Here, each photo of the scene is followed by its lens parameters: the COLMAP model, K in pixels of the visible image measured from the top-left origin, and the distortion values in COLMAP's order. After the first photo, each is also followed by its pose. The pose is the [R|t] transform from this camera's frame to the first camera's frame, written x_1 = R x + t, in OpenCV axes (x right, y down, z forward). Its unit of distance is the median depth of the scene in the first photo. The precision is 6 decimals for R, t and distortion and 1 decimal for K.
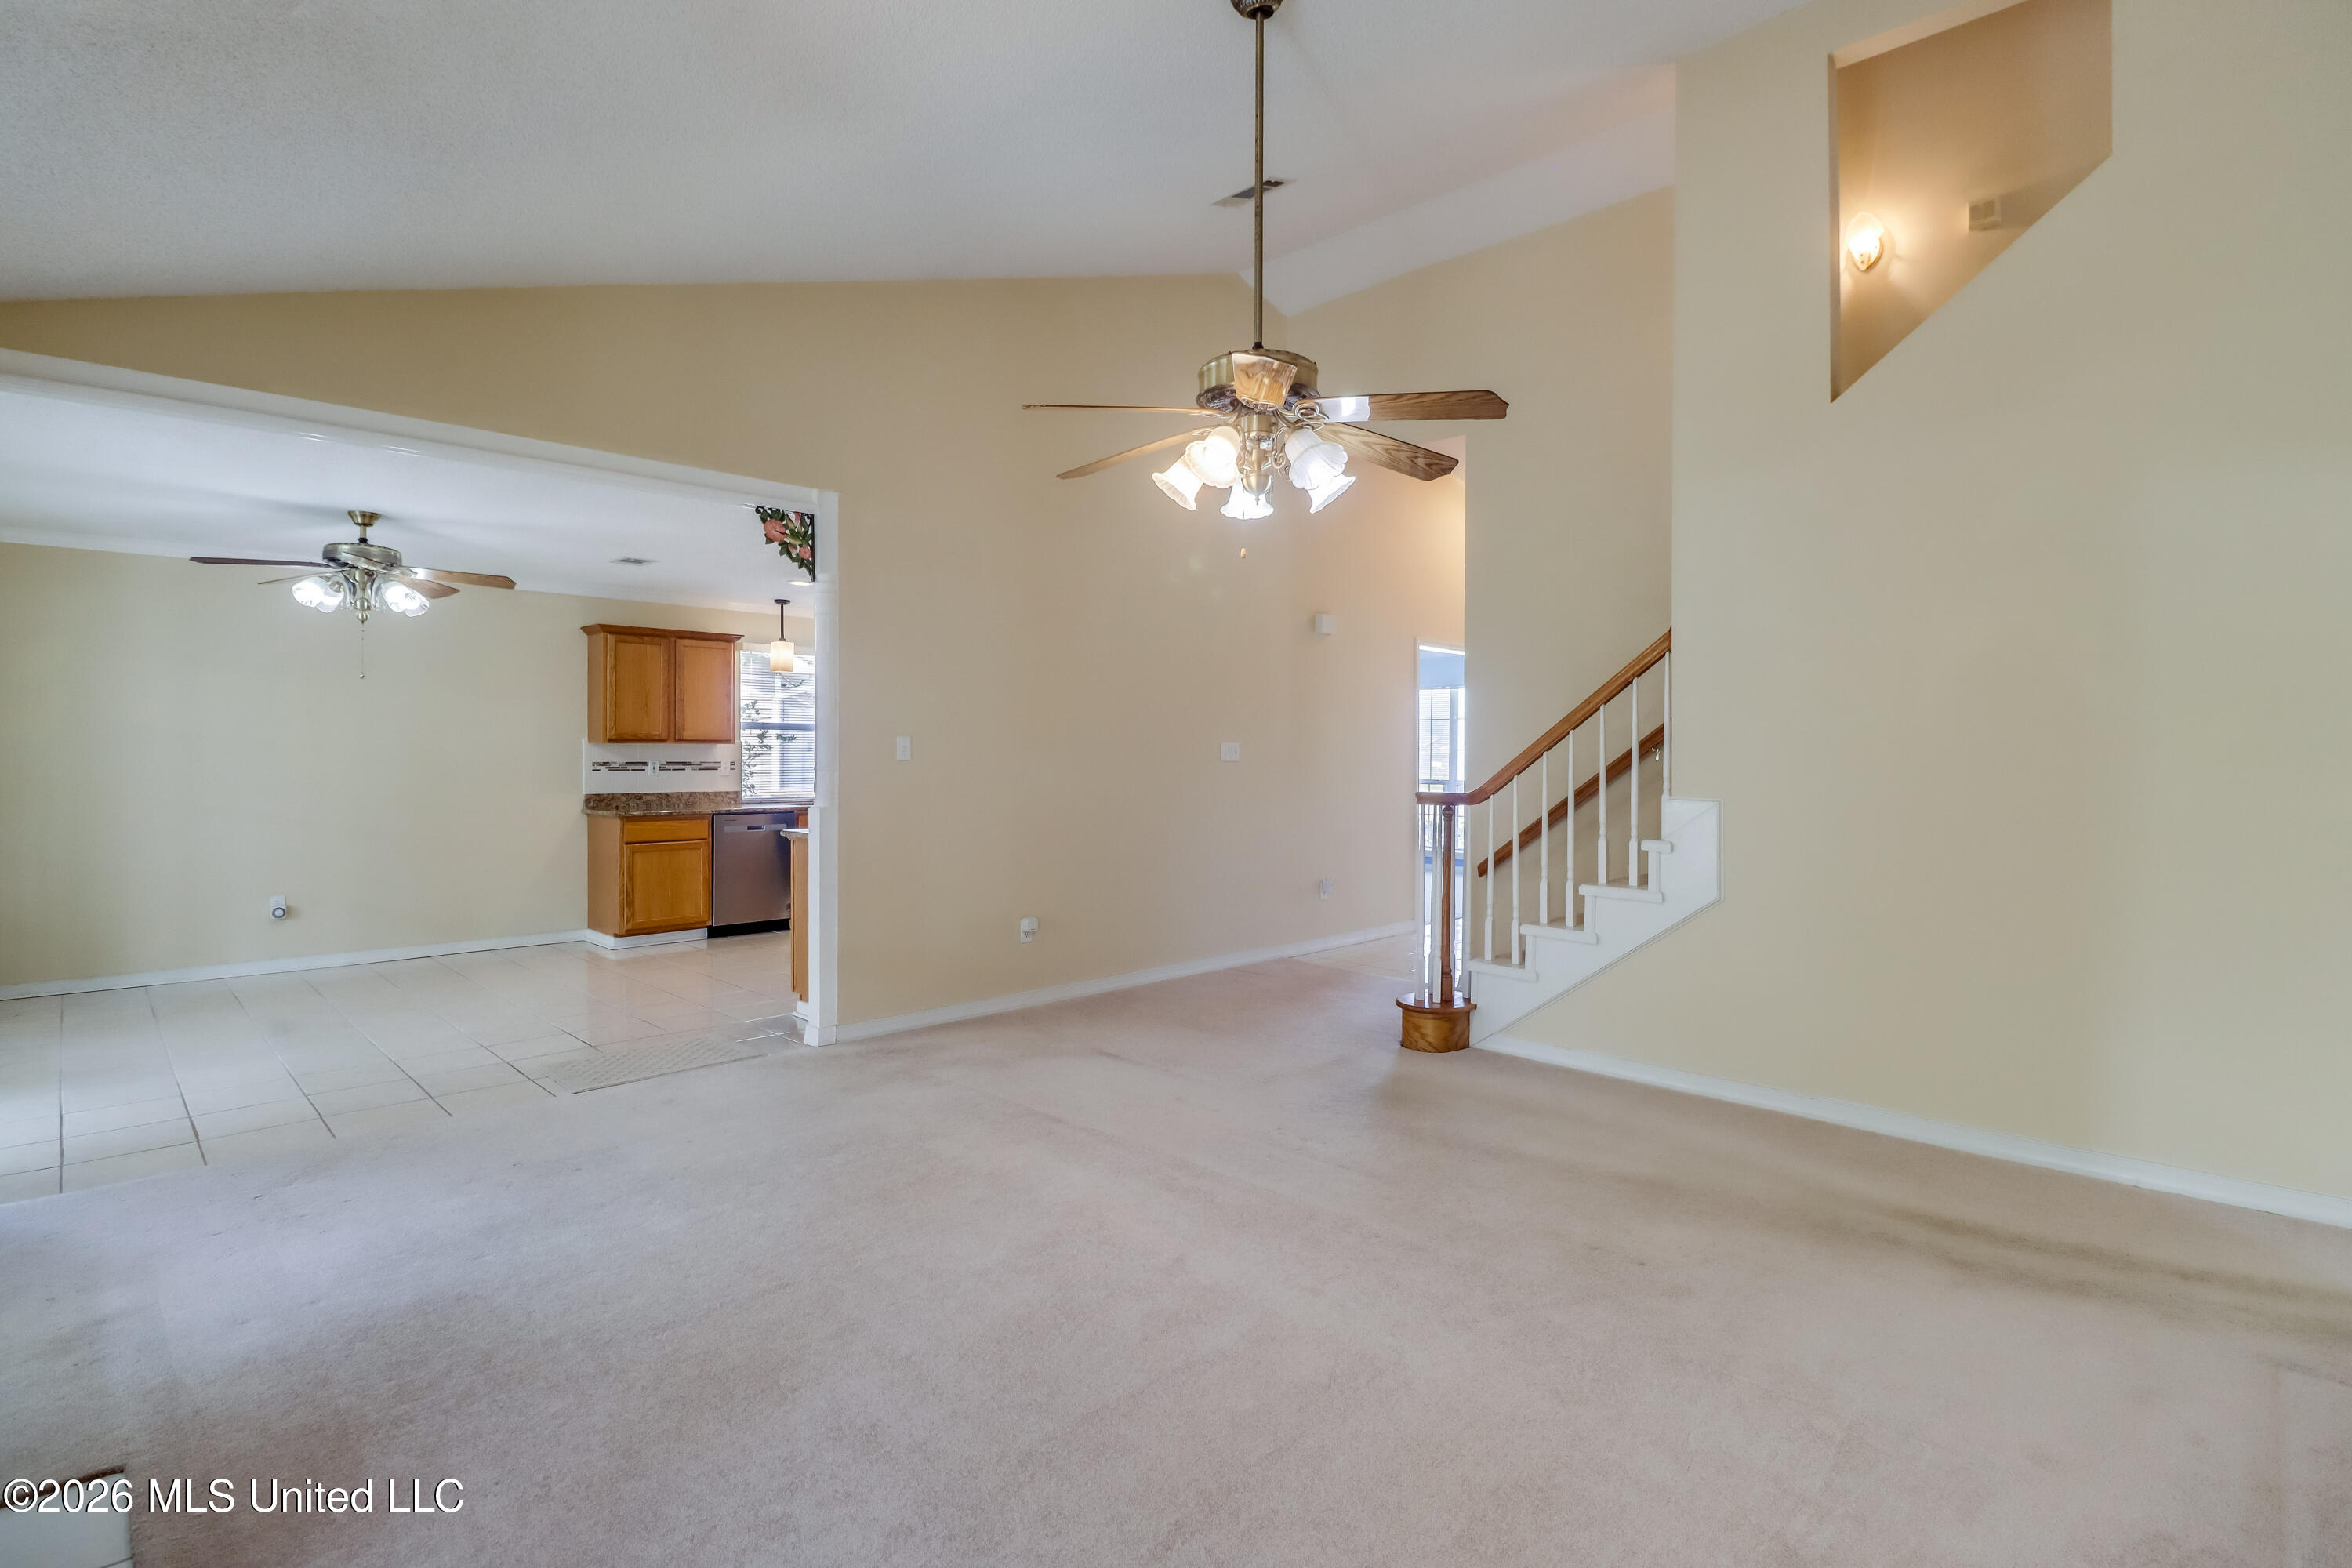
lens RADIAL K [[1112.5, 0, 1175.7], [0, 1112.5, 763.8], [0, 0, 1]] dist [-0.006124, -0.000880]
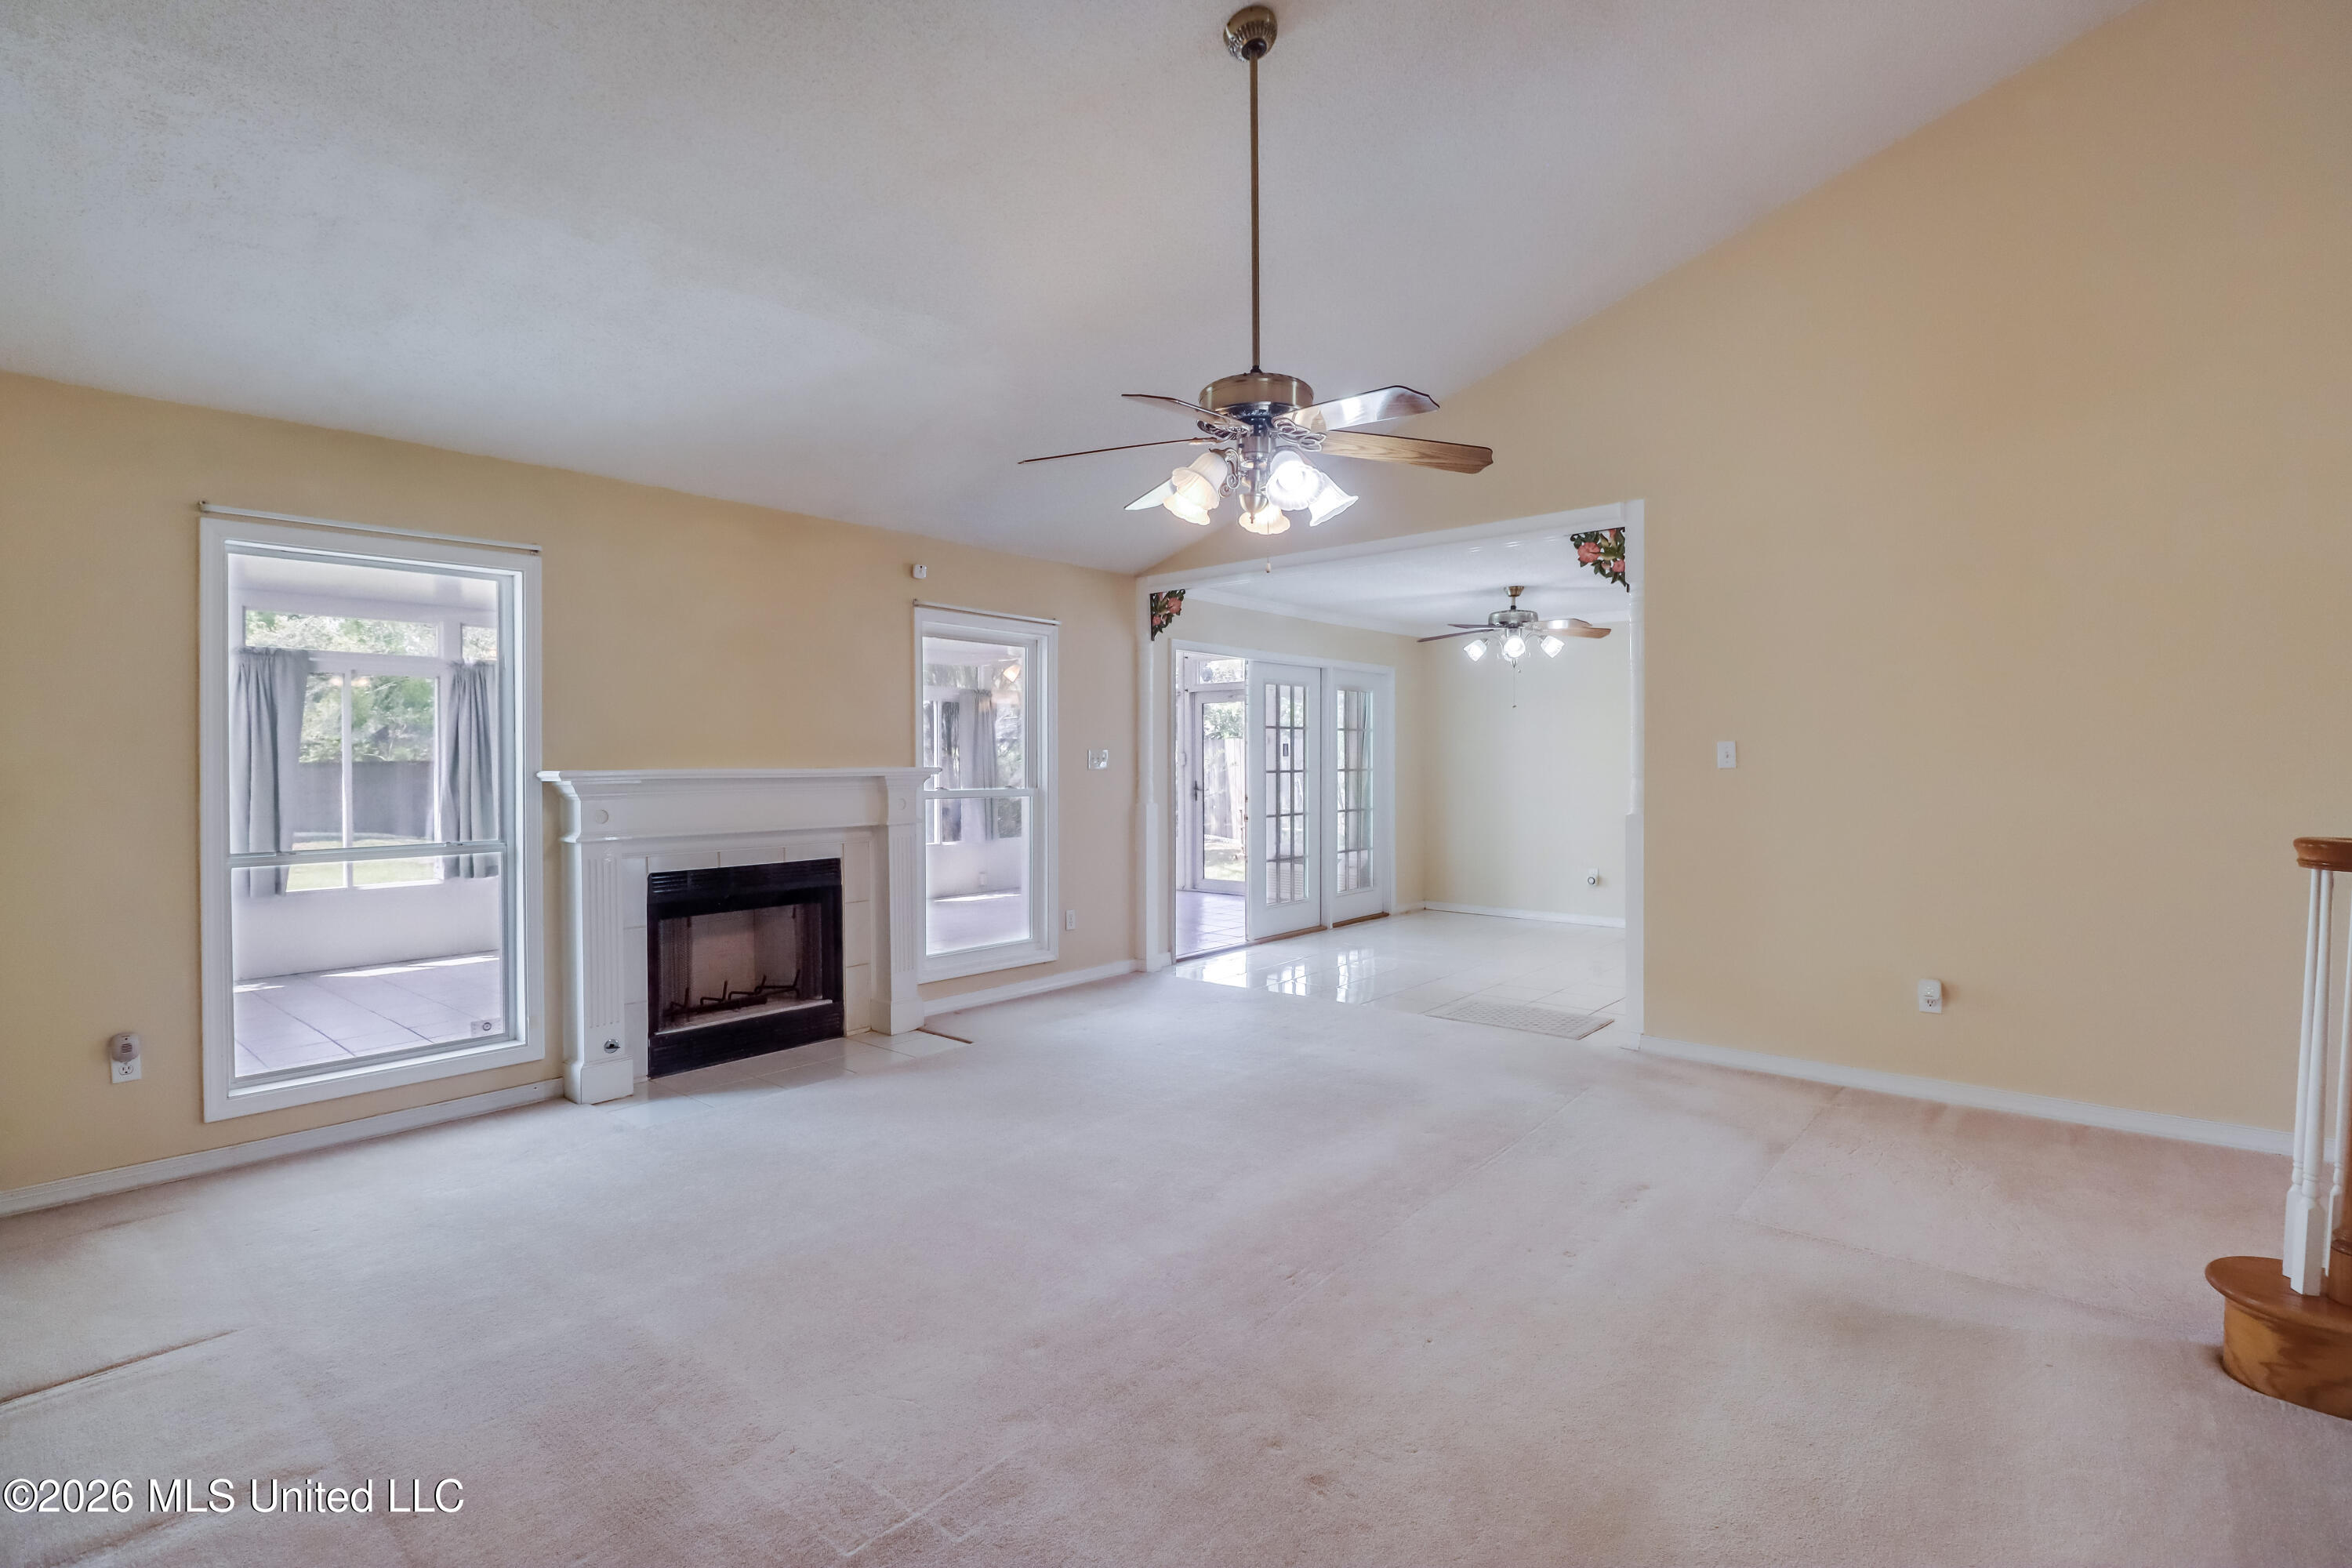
lens RADIAL K [[1112.5, 0, 1175.7], [0, 1112.5, 763.8], [0, 0, 1]] dist [-0.006124, -0.000880]
pose [[0.082854, -0.001415, -0.996561, 0.660159], [-0.006976, 0.999974, -0.002000, -0.001520], [0.996537, 0.007117, 0.082842, 0.507884]]
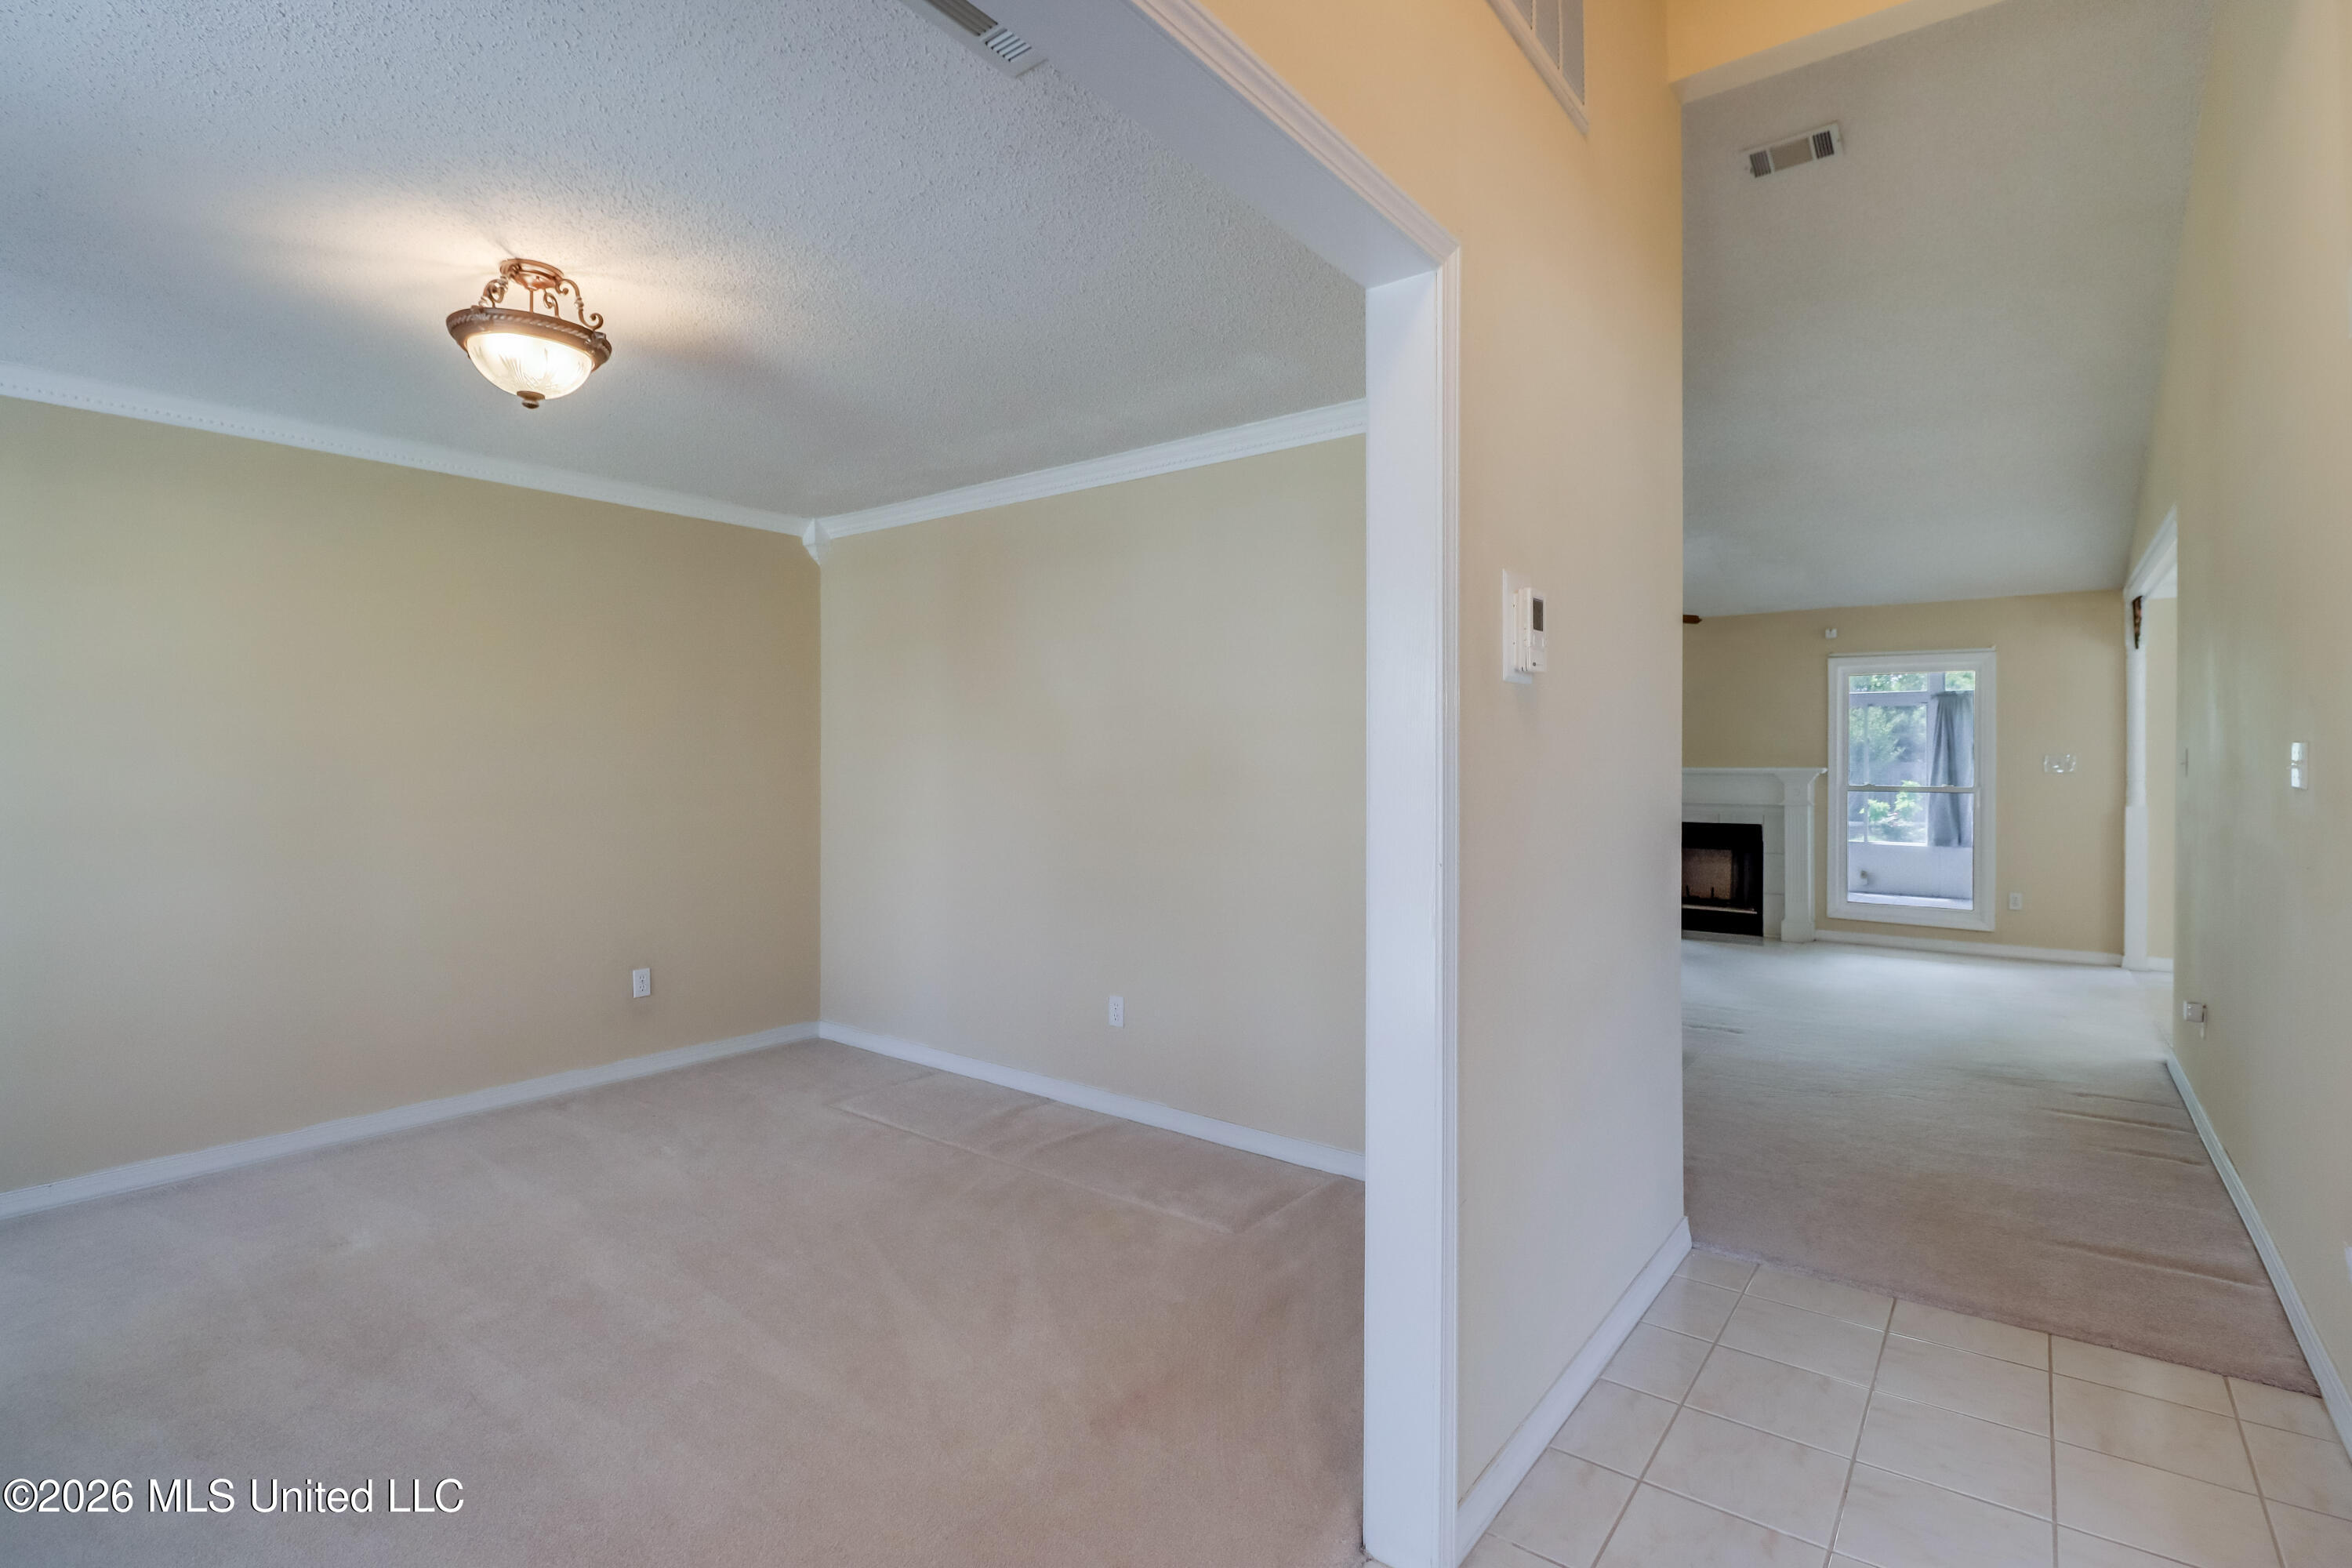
lens RADIAL K [[1112.5, 0, 1175.7], [0, 1112.5, 763.8], [0, 0, 1]] dist [-0.006124, -0.000880]
pose [[-0.991304, -0.004594, -0.131512, 0.685809], [-0.006476, 0.999883, 0.013884, -0.021716], [0.131433, 0.014615, -0.991217, 1.873811]]
